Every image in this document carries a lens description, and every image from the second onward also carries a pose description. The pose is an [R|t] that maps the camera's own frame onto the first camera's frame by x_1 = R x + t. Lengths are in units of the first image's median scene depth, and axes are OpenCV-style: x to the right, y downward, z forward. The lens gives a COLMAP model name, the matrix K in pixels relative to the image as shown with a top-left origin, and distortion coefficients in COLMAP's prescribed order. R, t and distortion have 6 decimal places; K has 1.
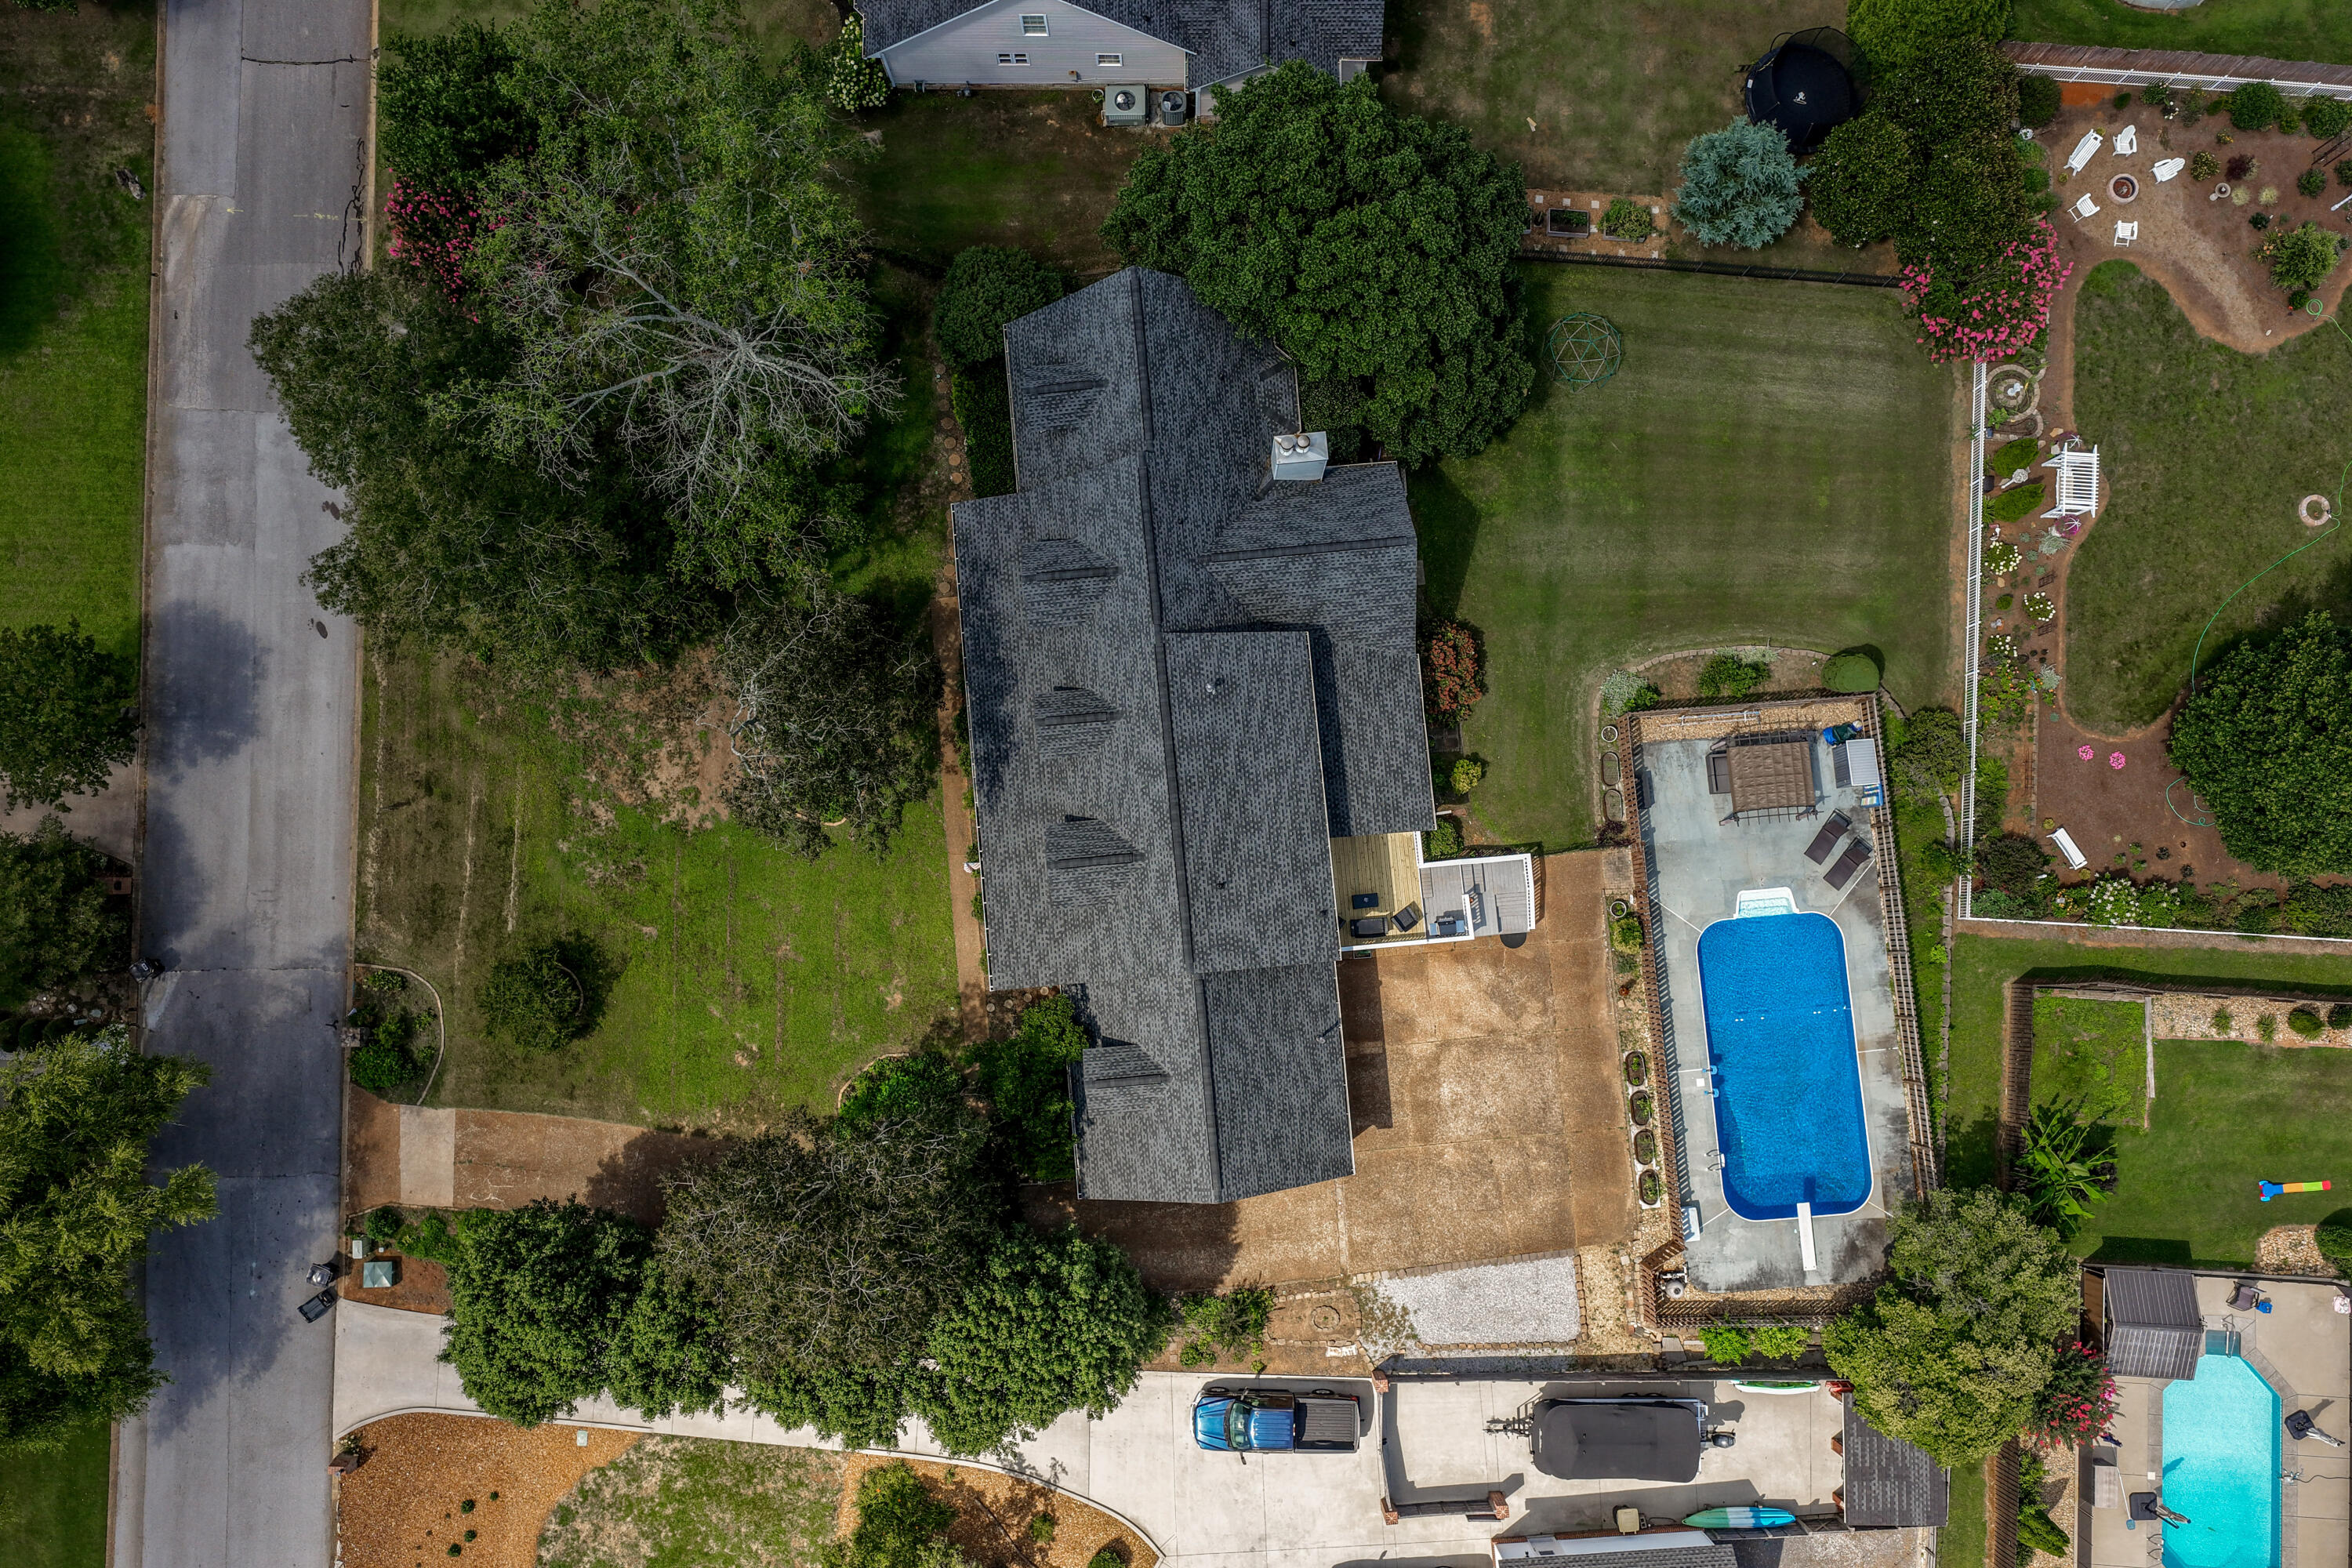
lens RADIAL K [[1910.3, 0, 1186.5], [0, 1910.3, 783.0], [0, 0, 1]] dist [-0.033129, 0.068472]
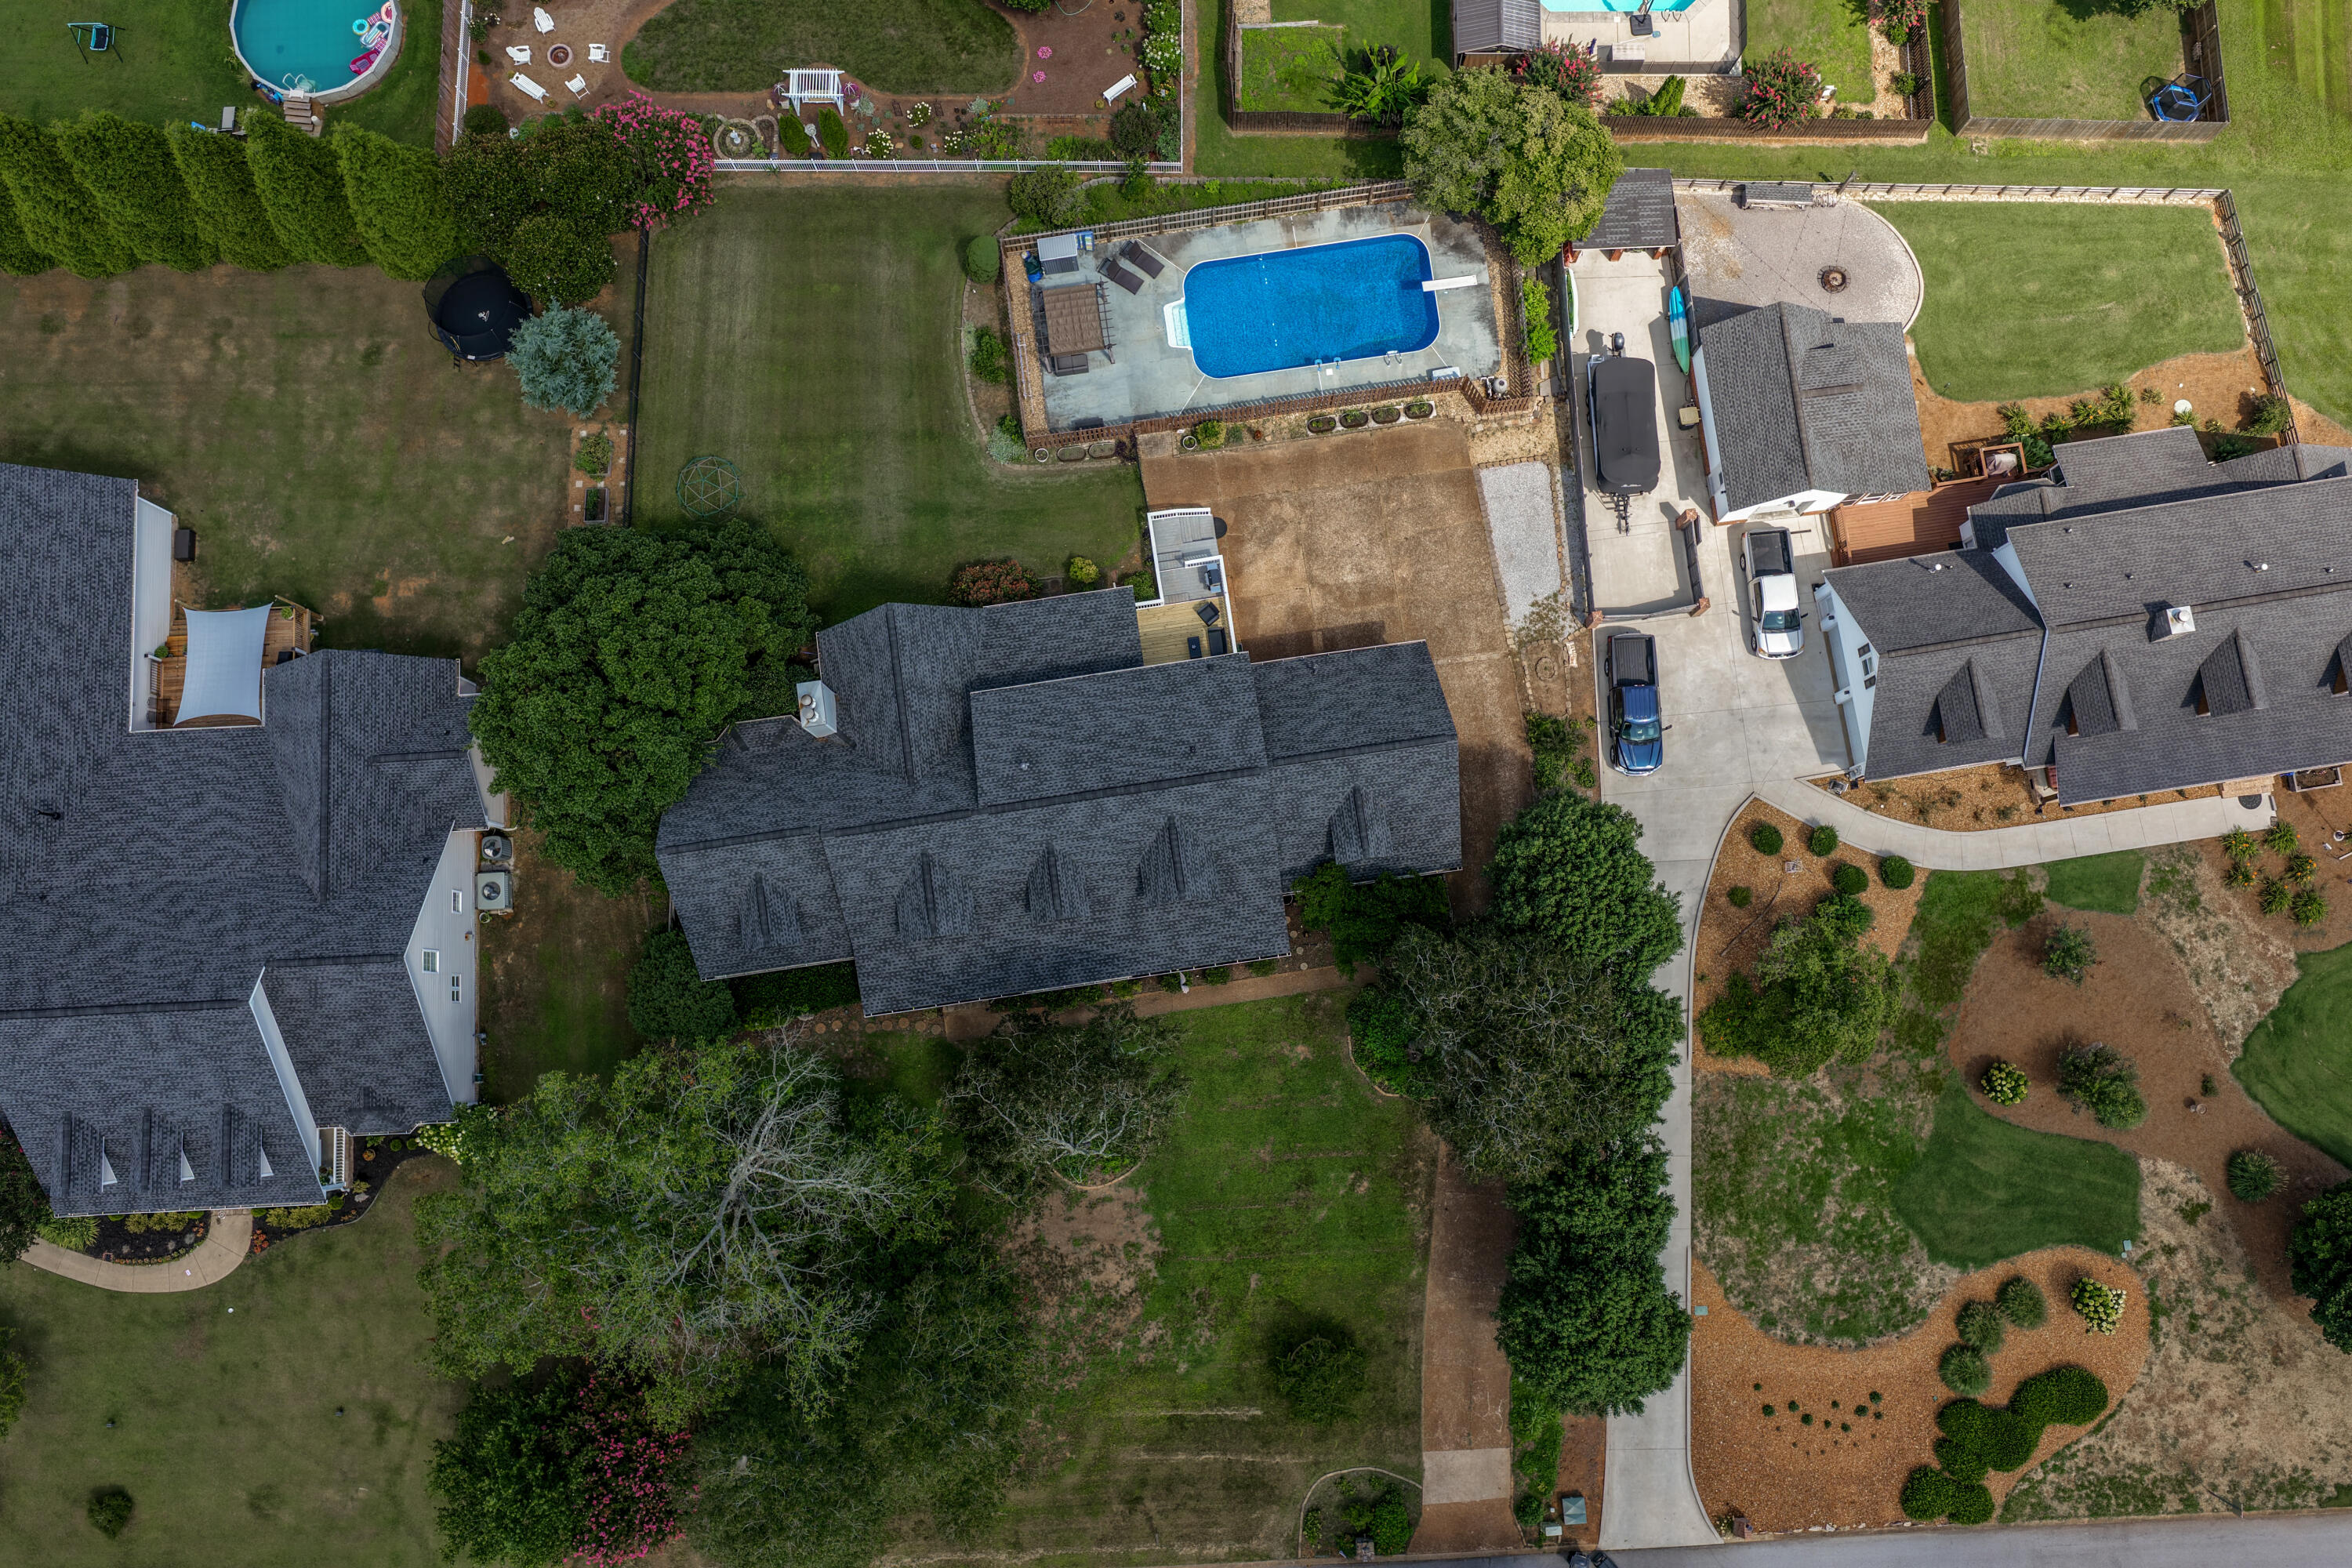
lens RADIAL K [[1910.3, 0, 1186.5], [0, 1910.3, 783.0], [0, 0, 1]] dist [-0.033129, 0.068472]
pose [[-0.052698, -0.989403, 0.135294, -0.145720], [0.995698, -0.041720, 0.082735, -0.043259], [-0.076214, 0.139072, 0.987345, -0.145496]]
